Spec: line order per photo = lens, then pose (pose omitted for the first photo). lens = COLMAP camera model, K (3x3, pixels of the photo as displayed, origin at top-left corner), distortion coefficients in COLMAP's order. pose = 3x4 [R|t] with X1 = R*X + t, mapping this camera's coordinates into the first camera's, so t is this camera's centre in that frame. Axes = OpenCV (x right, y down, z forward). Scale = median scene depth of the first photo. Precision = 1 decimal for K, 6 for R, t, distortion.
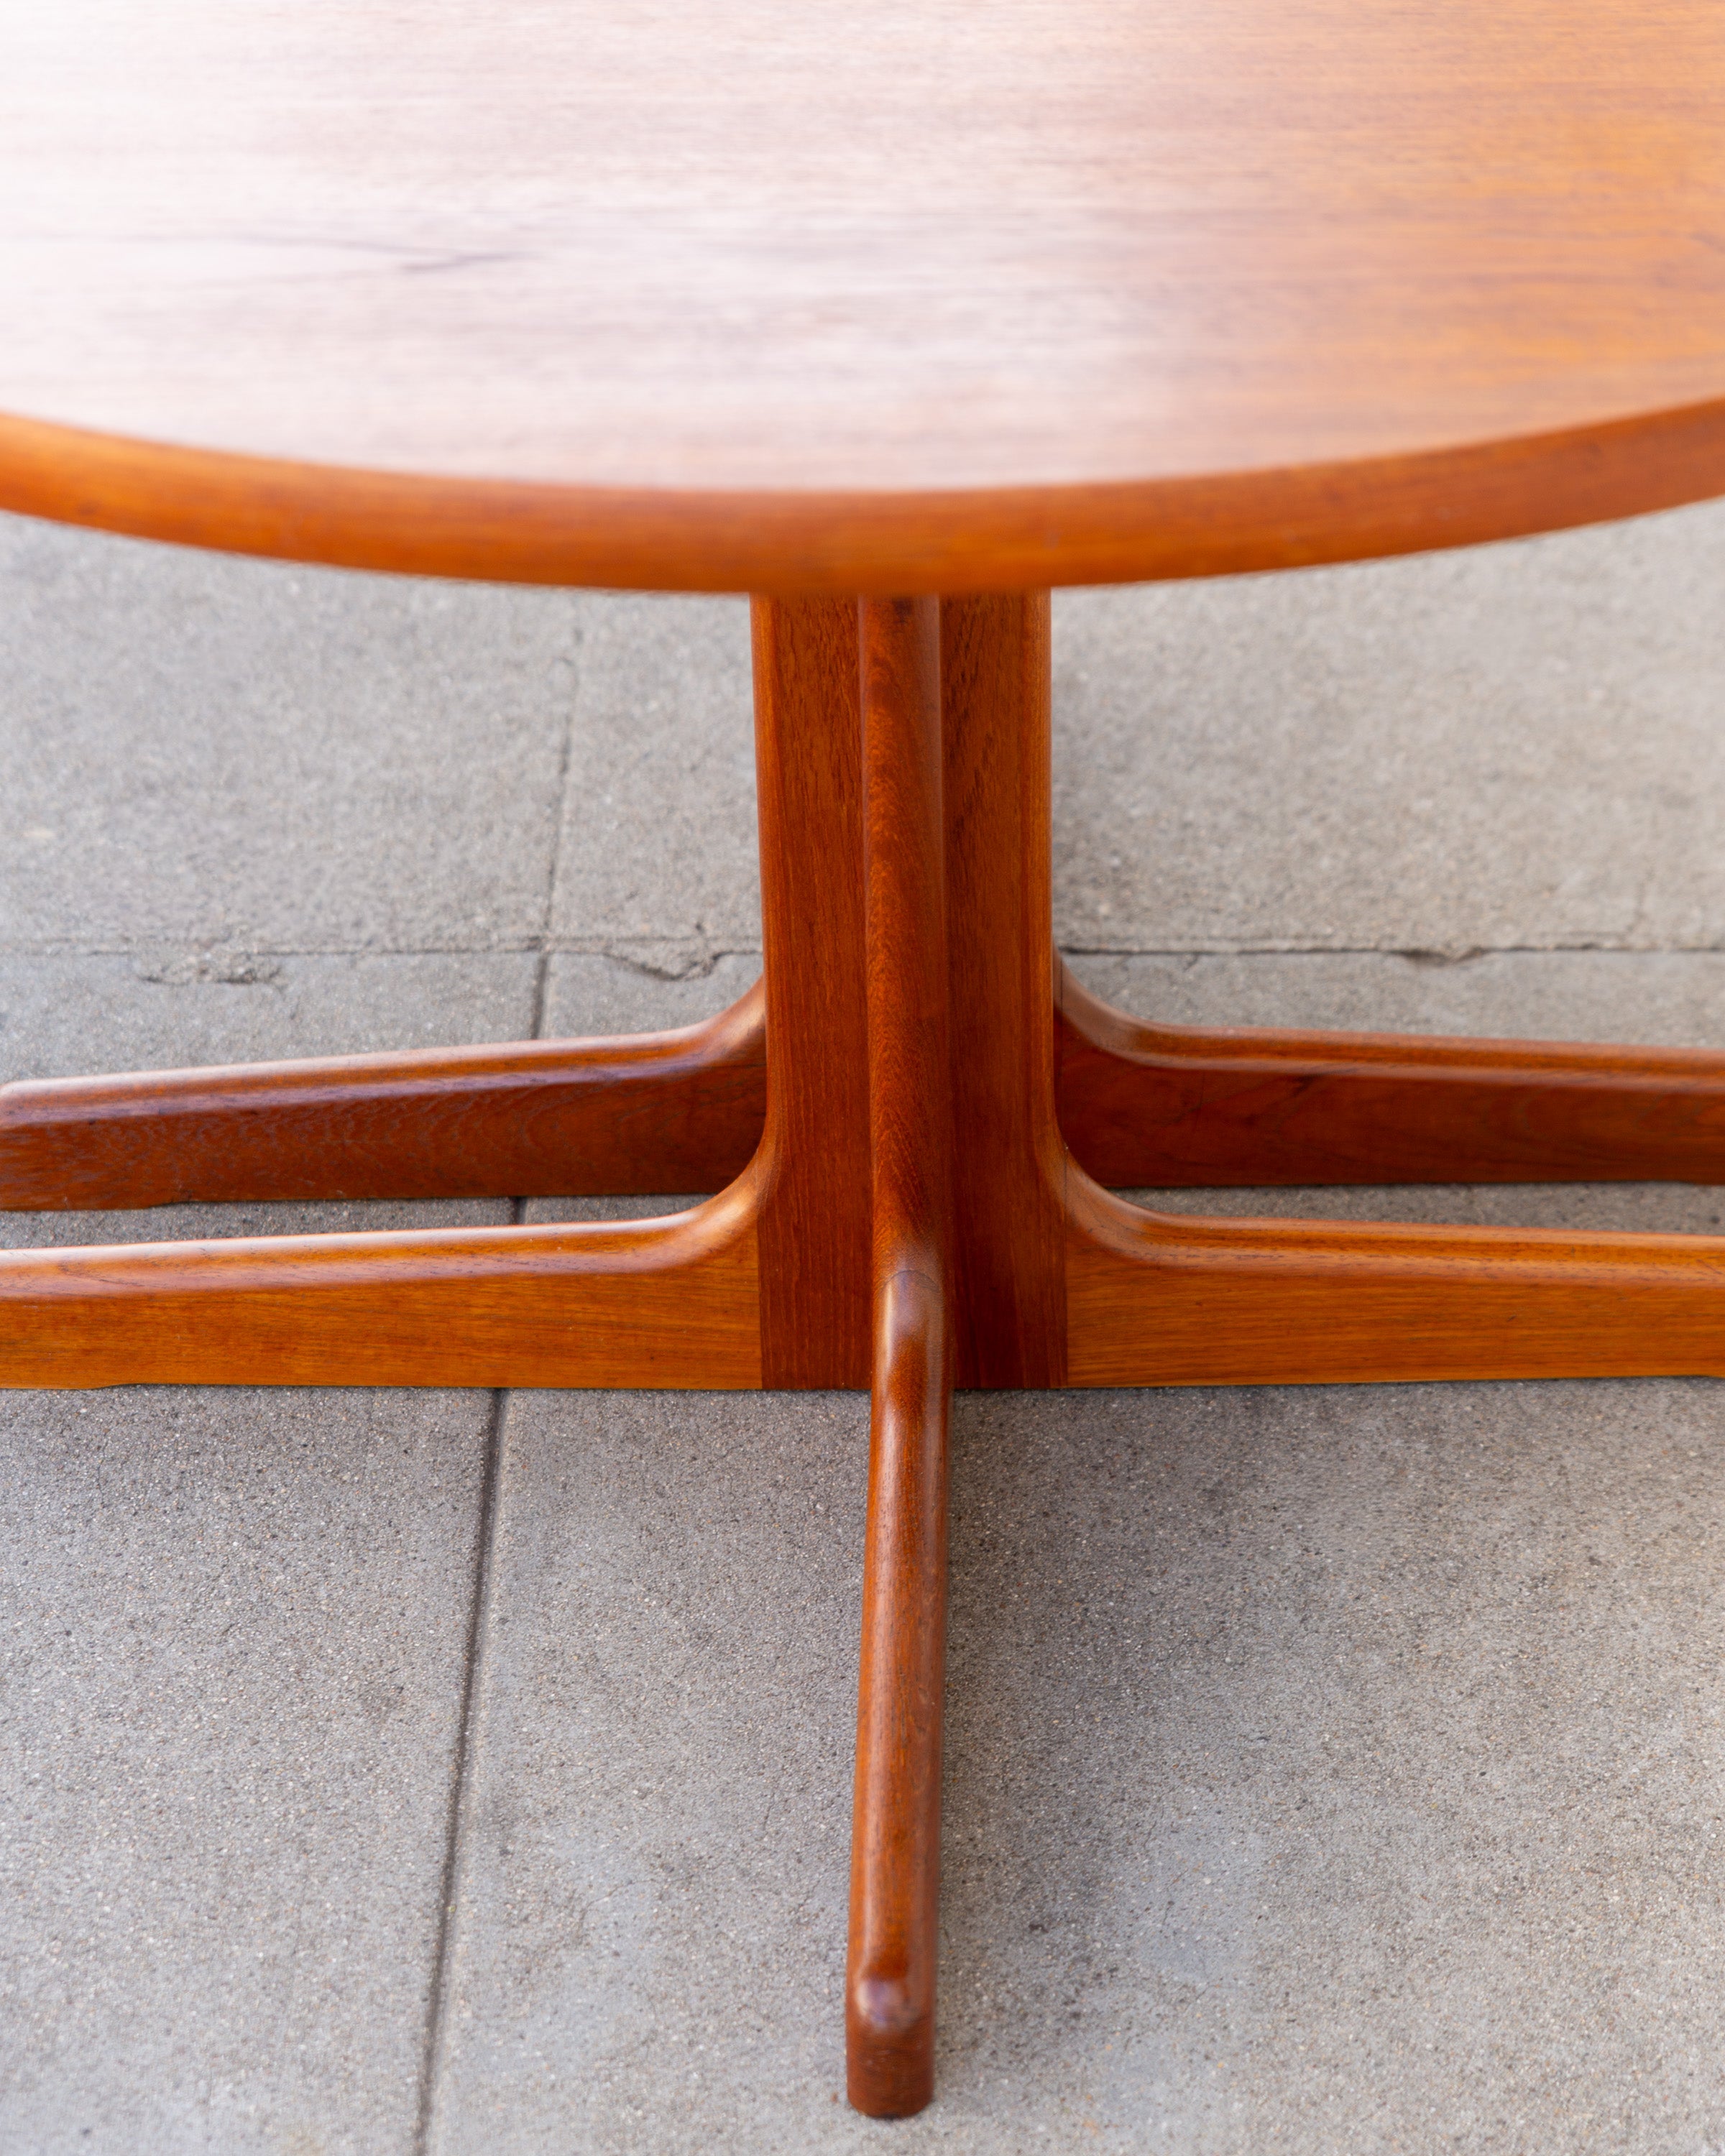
lens RADIAL K [[5241.0, 0, 914.0], [0, 5241.0, 1010.8], [0, 0, 1]] dist [-0.030243, 0.000000]
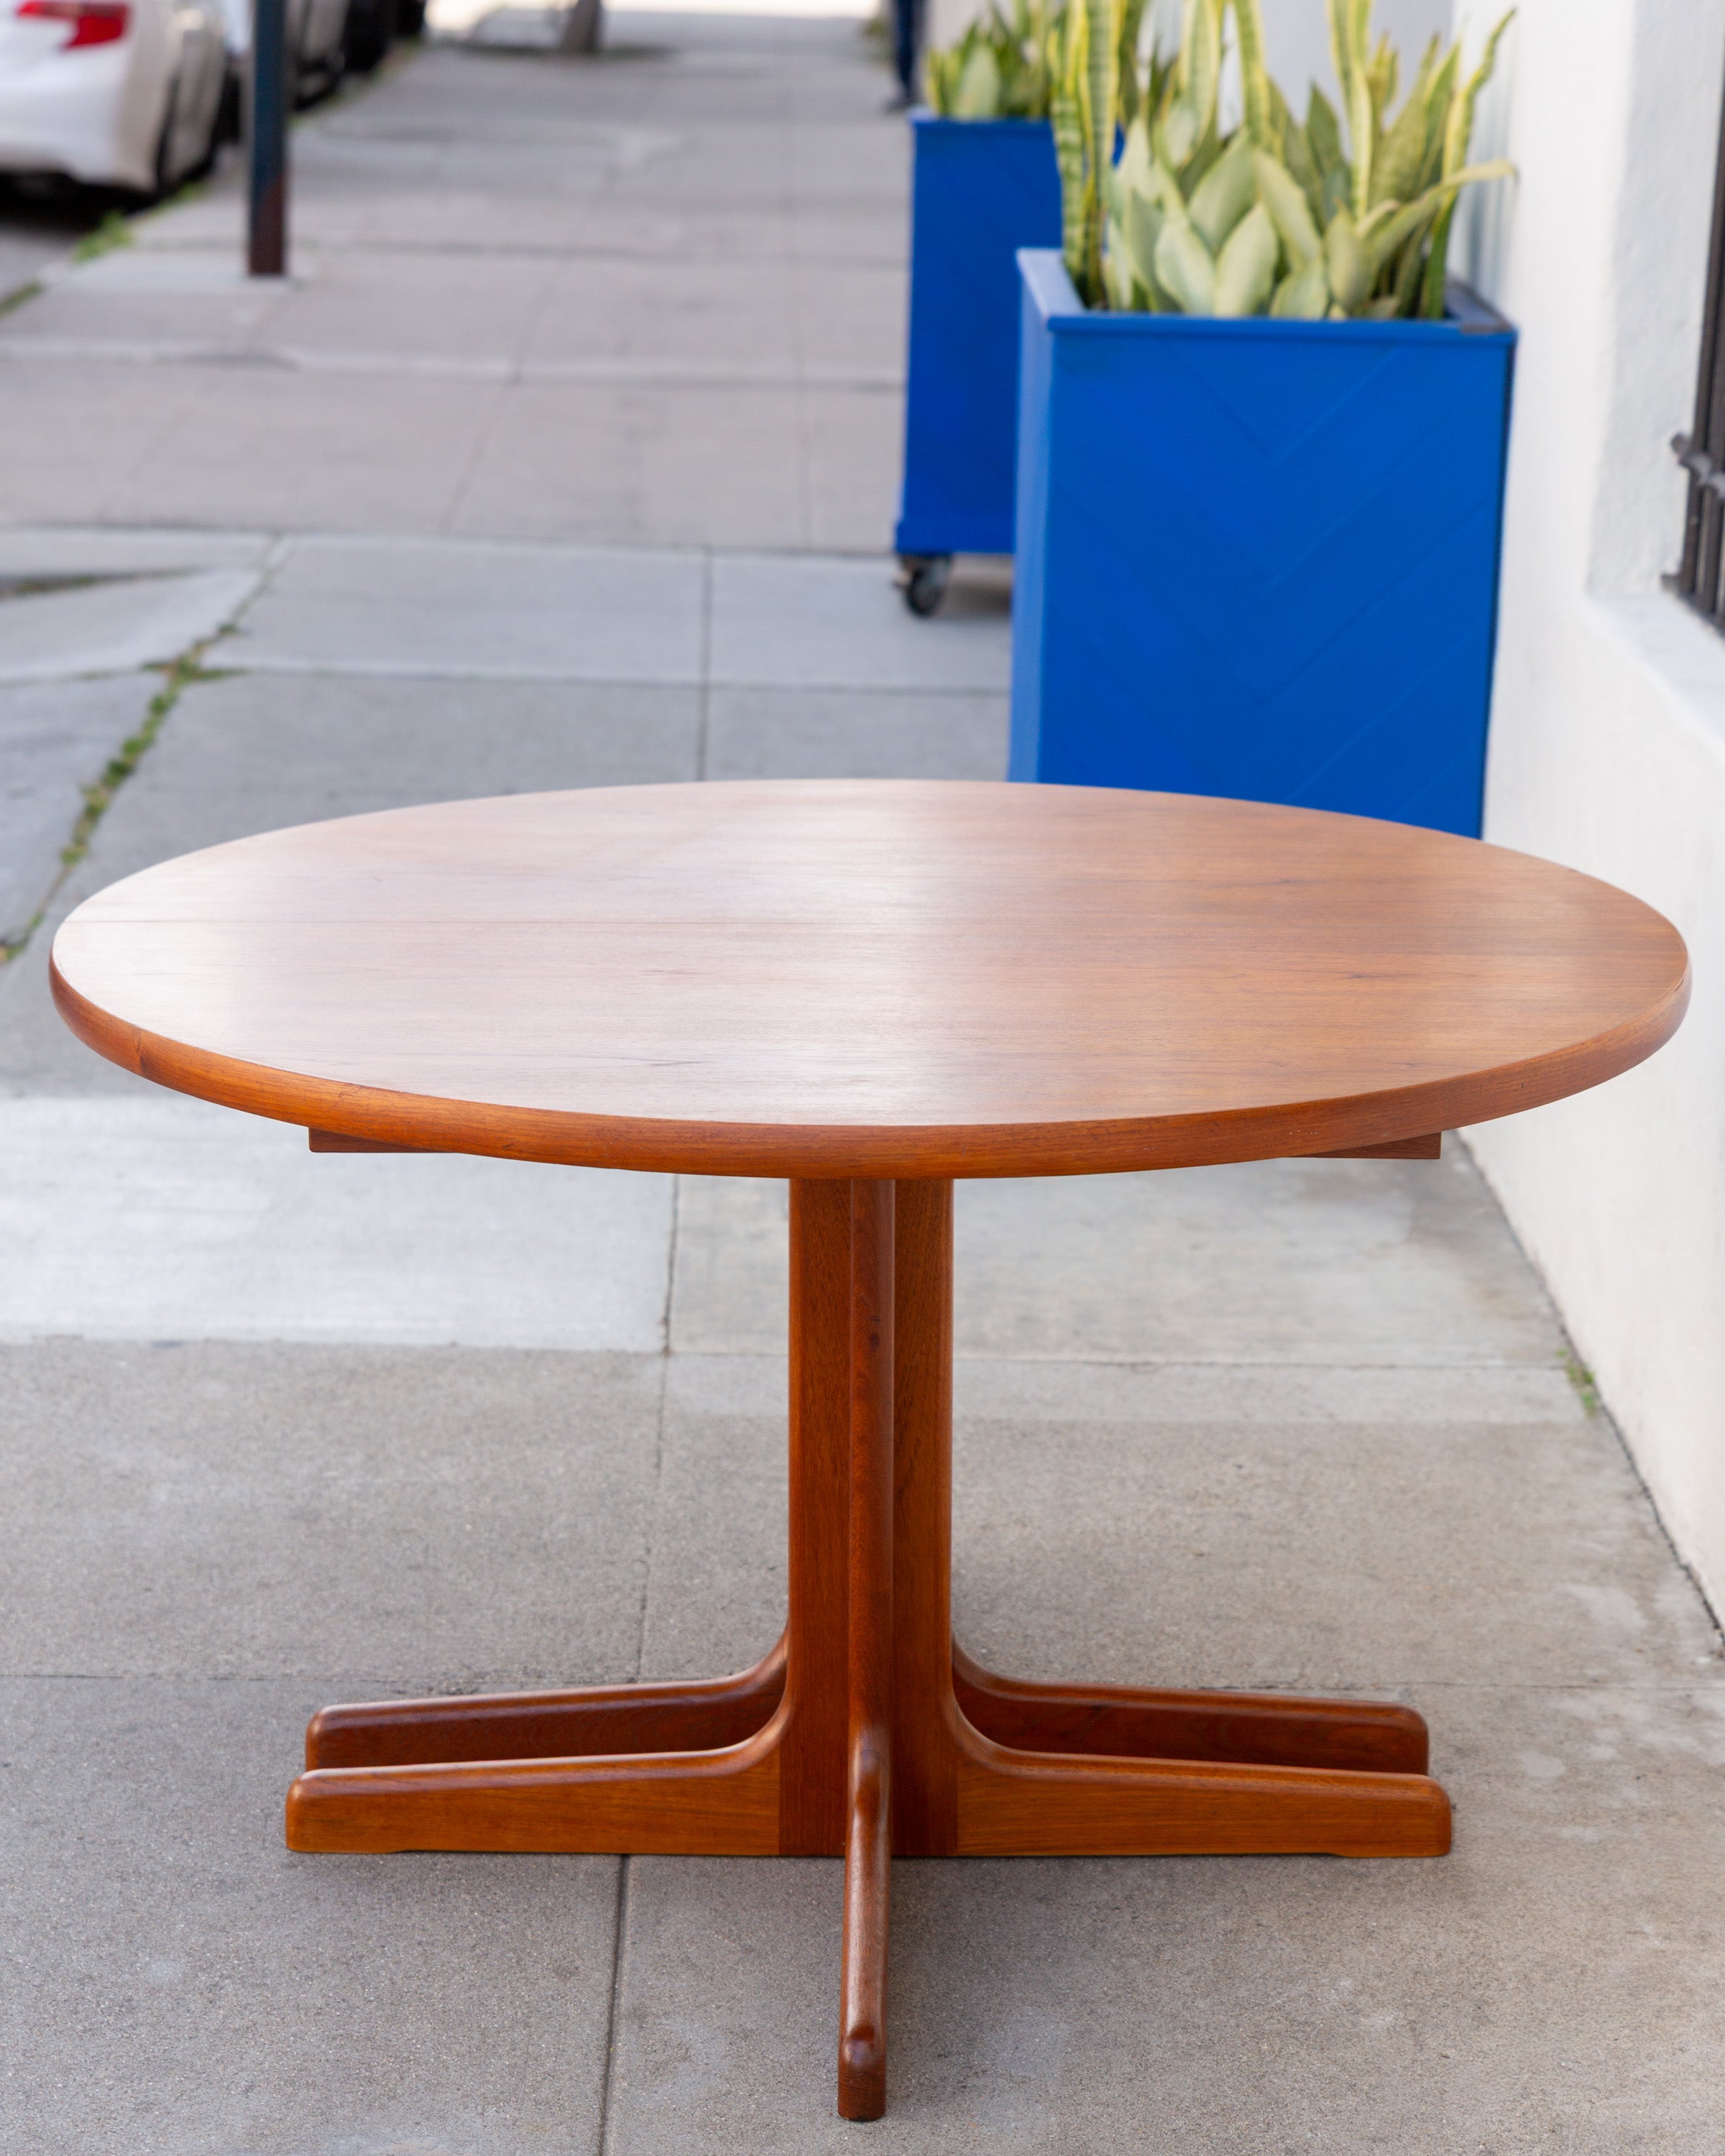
lens RADIAL K [[5156.8, 0, 861.6], [0, 5156.8, 1078.4], [0, 0, 1]] dist [0.001453, 0.000000]
pose [[0.999735, 0.016927, 0.015578, -0.032701], [-0.011049, 0.947278, -0.320223, 0.373864], [-0.020177, 0.319966, 0.947214, -0.683826]]
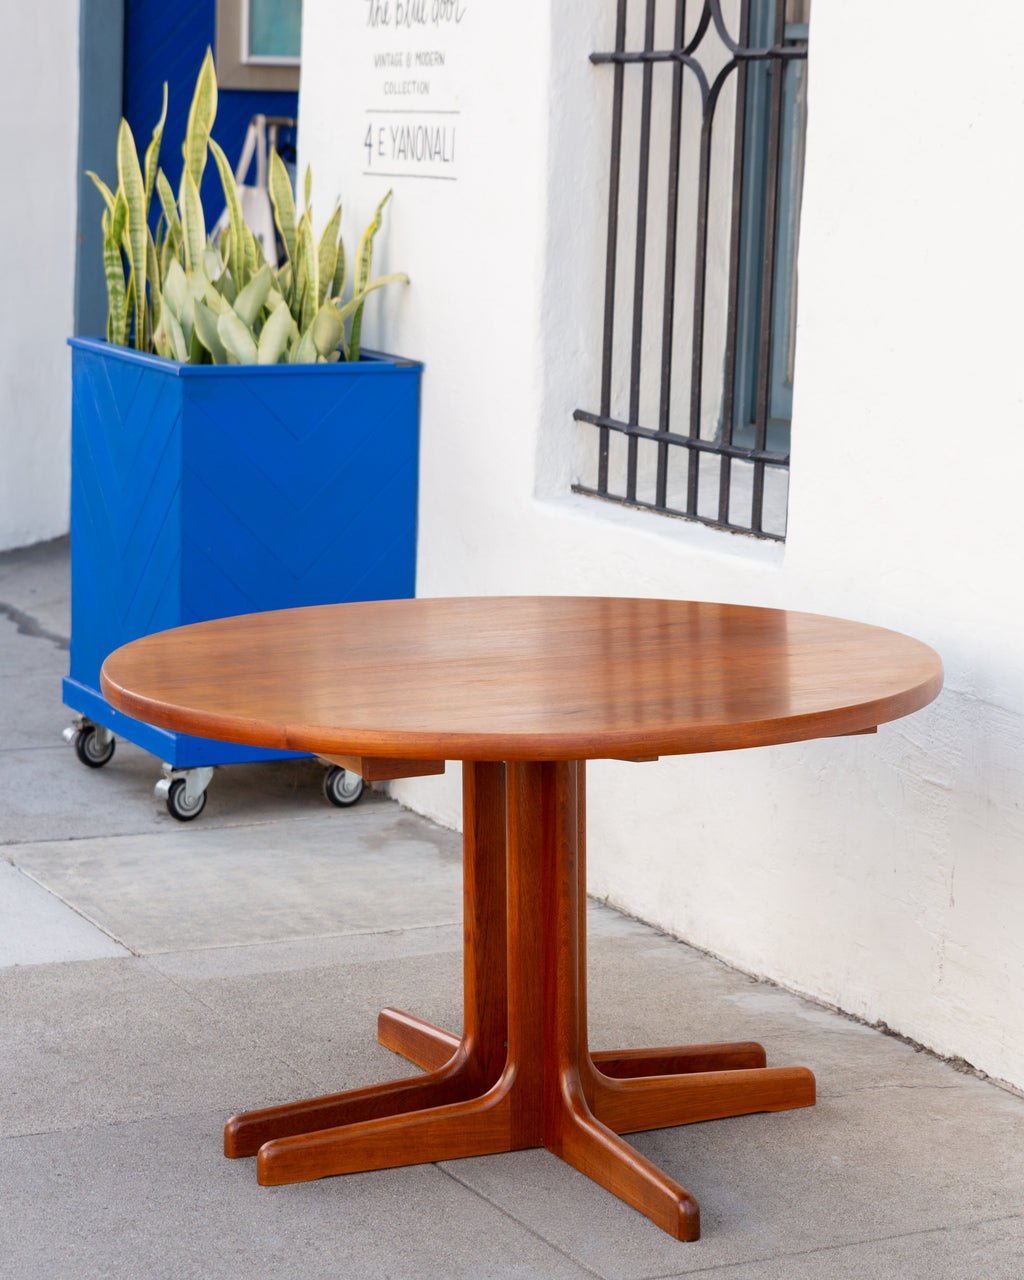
lens RADIAL K [[3508.4, 0, 552.6], [0, 3508.4, 632.8], [0, 0, 1]] dist [0.004875, 0.000000]
pose [[0.897615, -0.057499, 0.437014, -0.942434], [0.228596, 0.908427, -0.350006, 0.551046], [-0.376870, 0.414070, 0.828562, -0.948524]]
